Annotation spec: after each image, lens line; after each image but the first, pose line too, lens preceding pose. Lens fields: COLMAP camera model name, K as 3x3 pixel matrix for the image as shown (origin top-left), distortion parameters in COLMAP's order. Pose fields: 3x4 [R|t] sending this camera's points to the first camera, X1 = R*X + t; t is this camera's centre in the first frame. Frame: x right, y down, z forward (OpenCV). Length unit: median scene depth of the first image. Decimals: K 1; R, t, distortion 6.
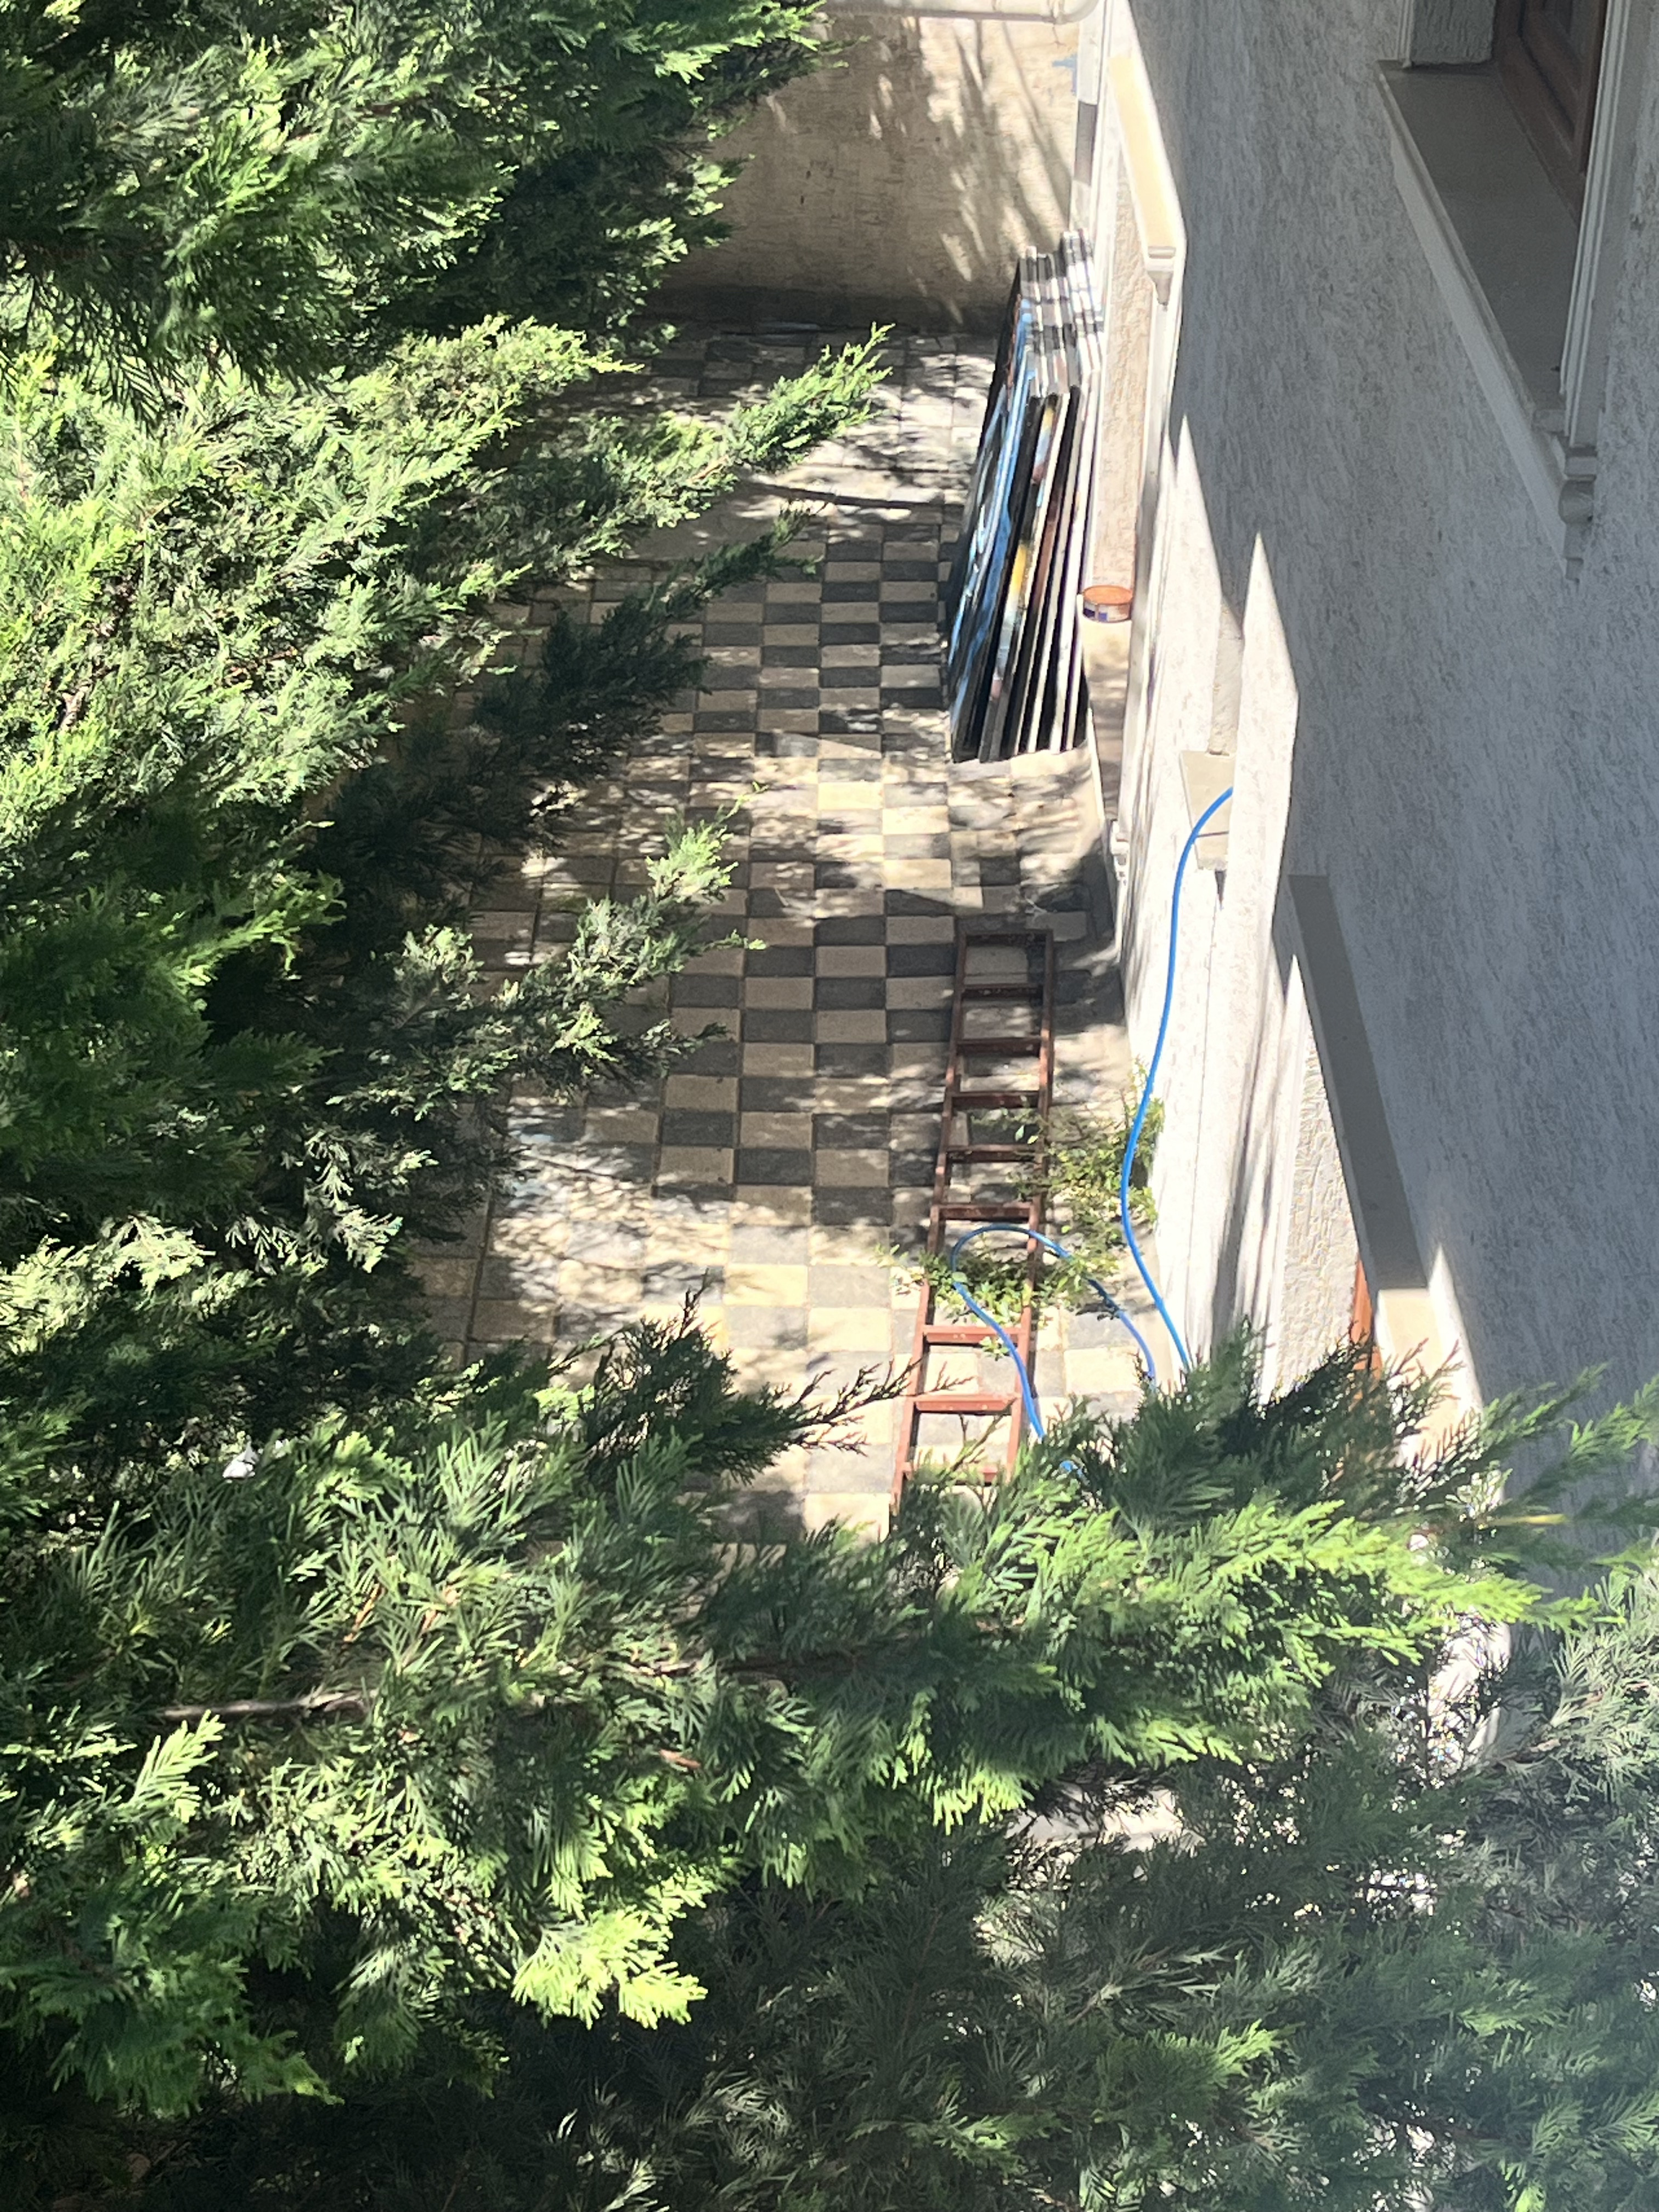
lens RADIAL K [[3618.2, 0, 829.5], [0, 3618.2, 1106.0], [0, 0, 1]] dist [-0.006382, -0.184265]
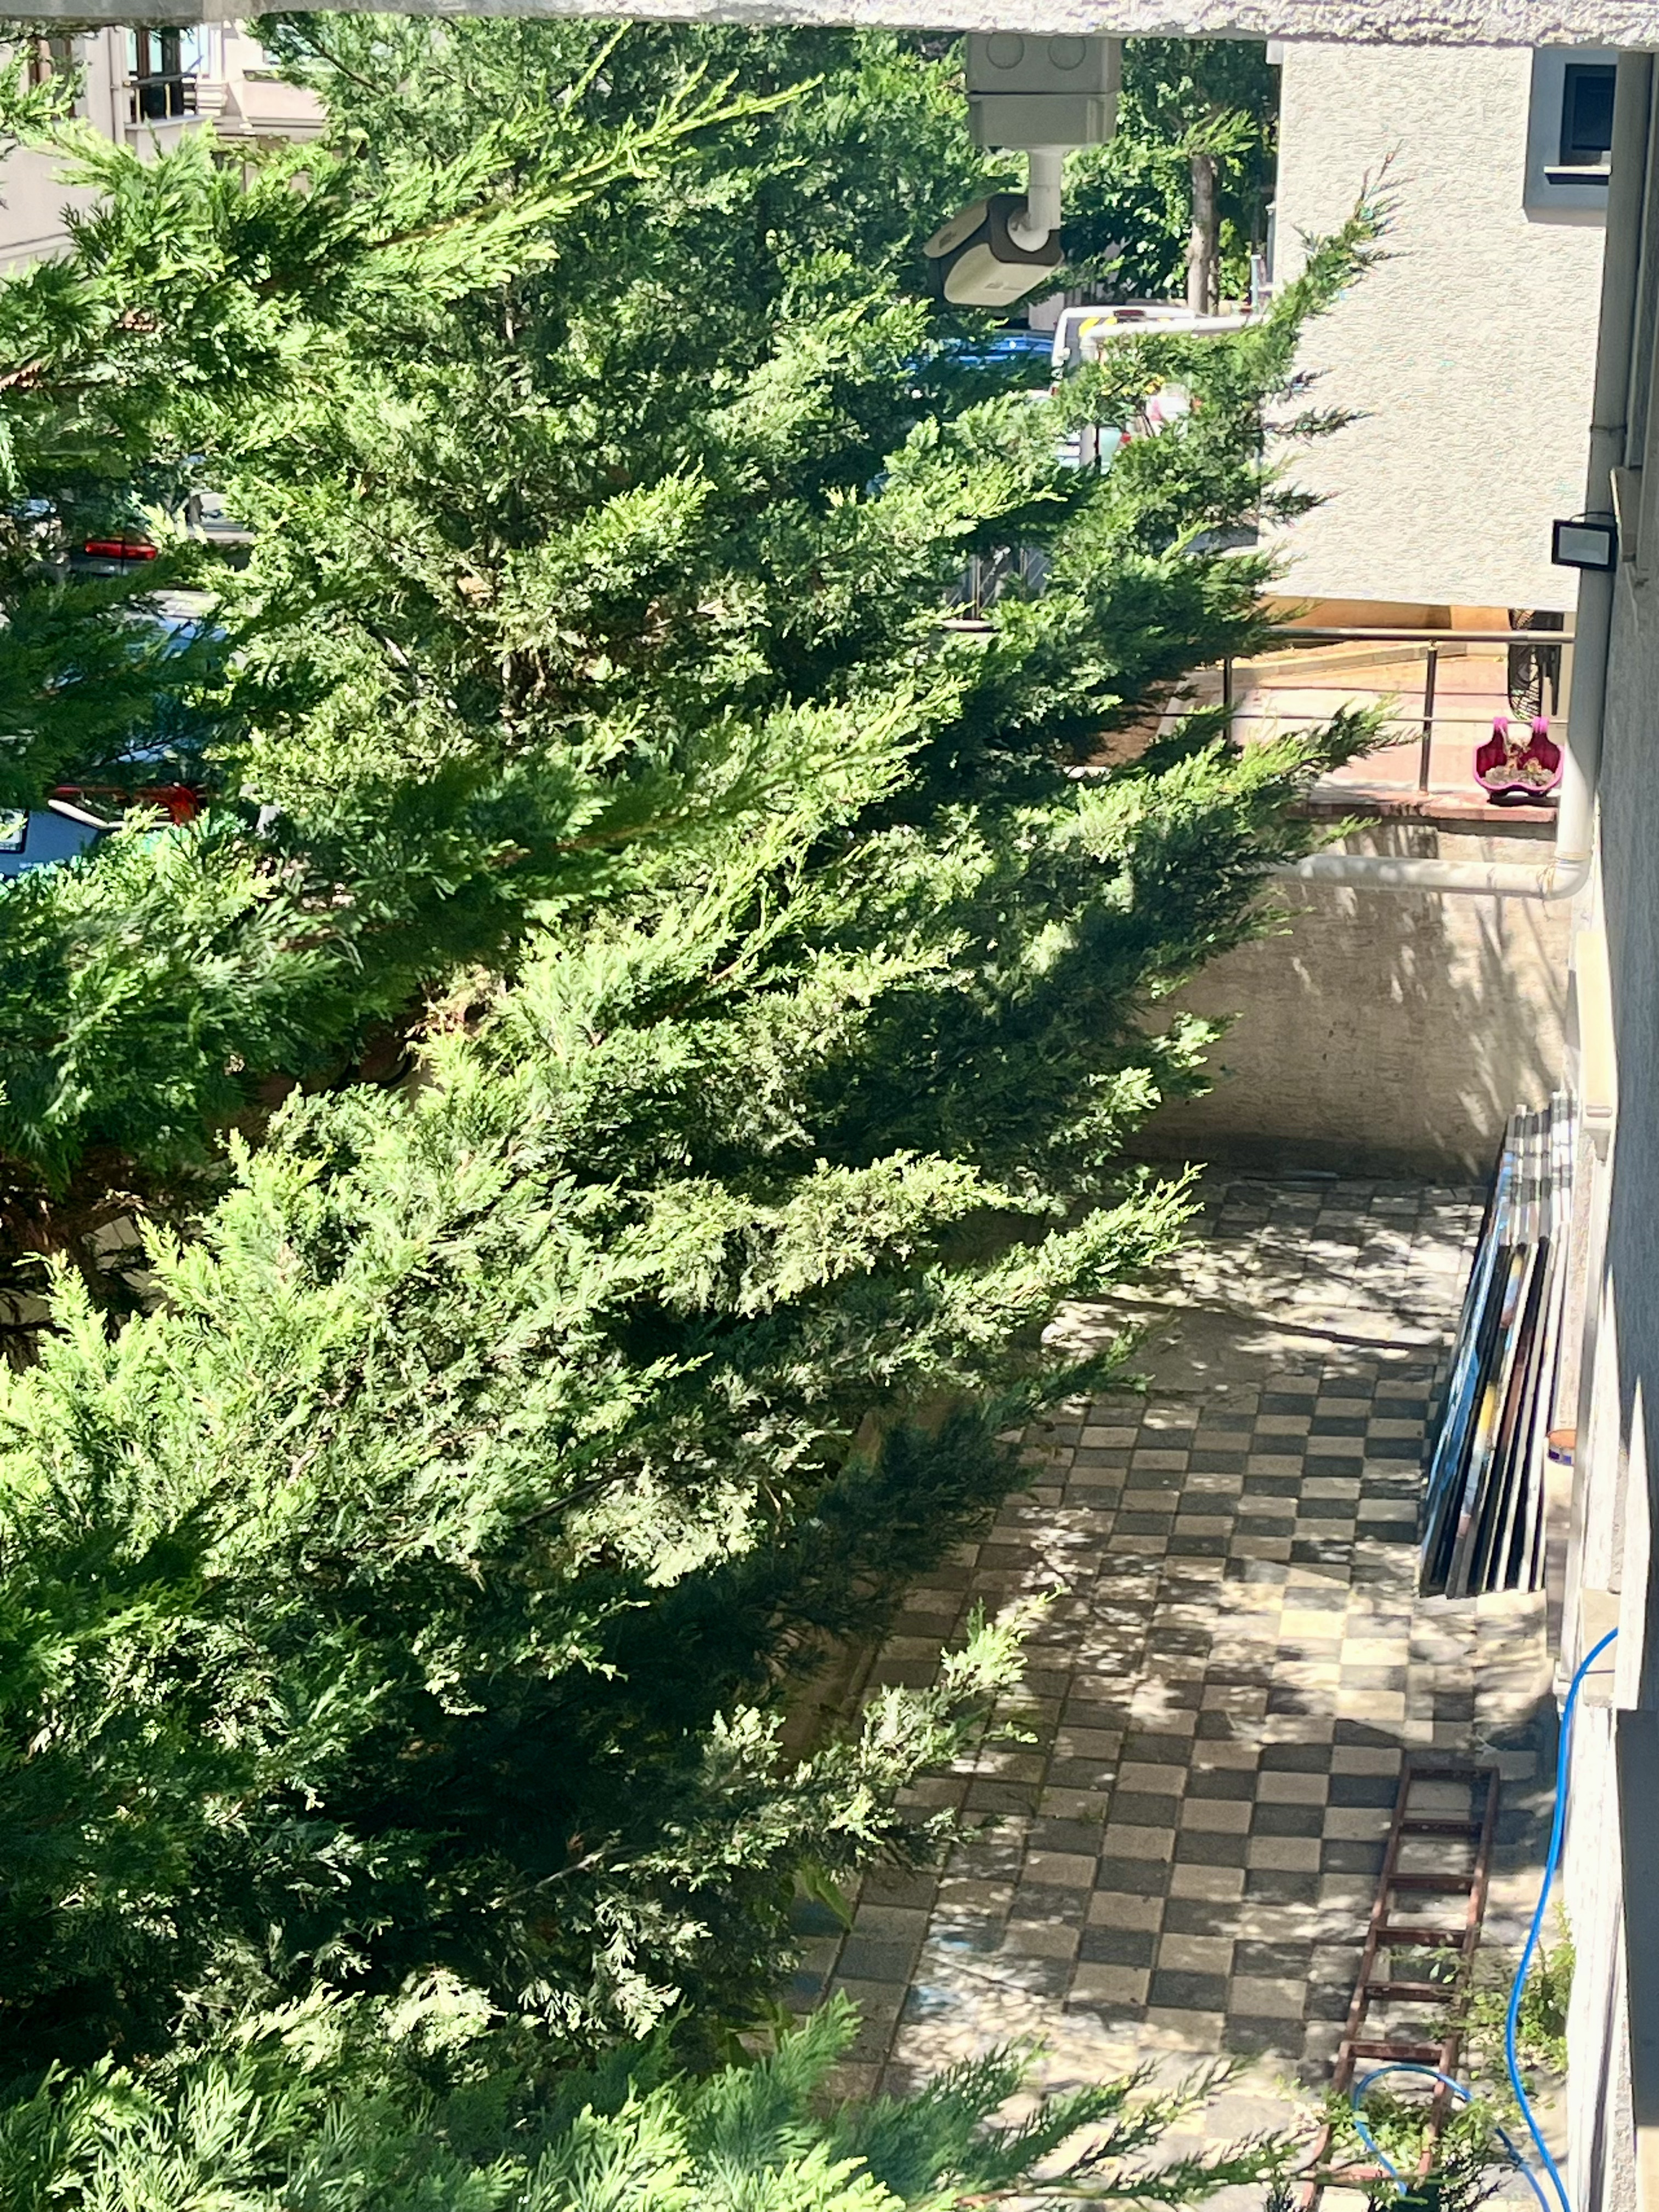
lens RADIAL K [[3732.5, 0, 1171.2], [0, 3732.5, 1103.9], [0, 0, 1]] dist [0.194097, -0.958907]
pose [[0.988037, 0.027127, -0.151810, 0.130546], [-0.061709, 0.971707, -0.227986, 0.015983], [0.141330, 0.234626, 0.961757, -0.058776]]
